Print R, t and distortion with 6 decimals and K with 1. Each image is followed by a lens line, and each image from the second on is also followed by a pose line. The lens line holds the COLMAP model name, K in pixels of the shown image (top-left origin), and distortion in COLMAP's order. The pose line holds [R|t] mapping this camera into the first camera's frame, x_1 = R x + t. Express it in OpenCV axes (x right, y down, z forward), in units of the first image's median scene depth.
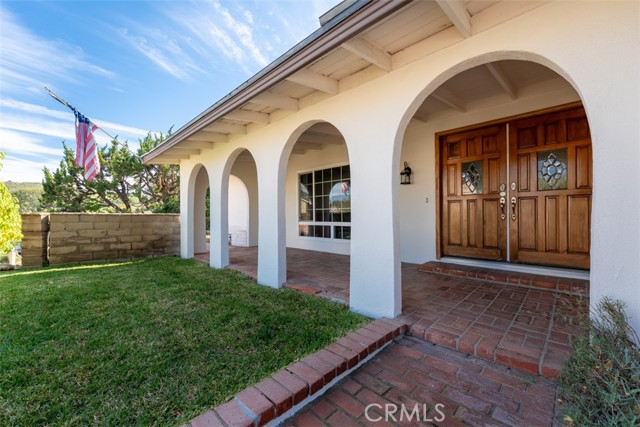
lens RADIAL K [[260.3, 0, 318.4], [0, 260.3, 214.5], [0, 0, 1]] dist [0.000513, 0.000938]
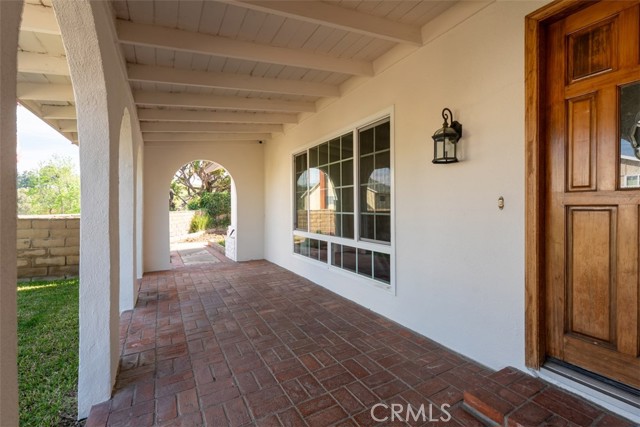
lens RADIAL K [[283.0, 0, 323.3], [0, 283.0, 210.1], [0, 0, 1]] dist [-0.004746, -0.000002]
pose [[0.967981, 0.005748, -0.250956, 0.272469], [-0.001970, 0.999881, 0.015301, -0.050719], [0.251014, -0.014316, 0.967877, 0.542522]]
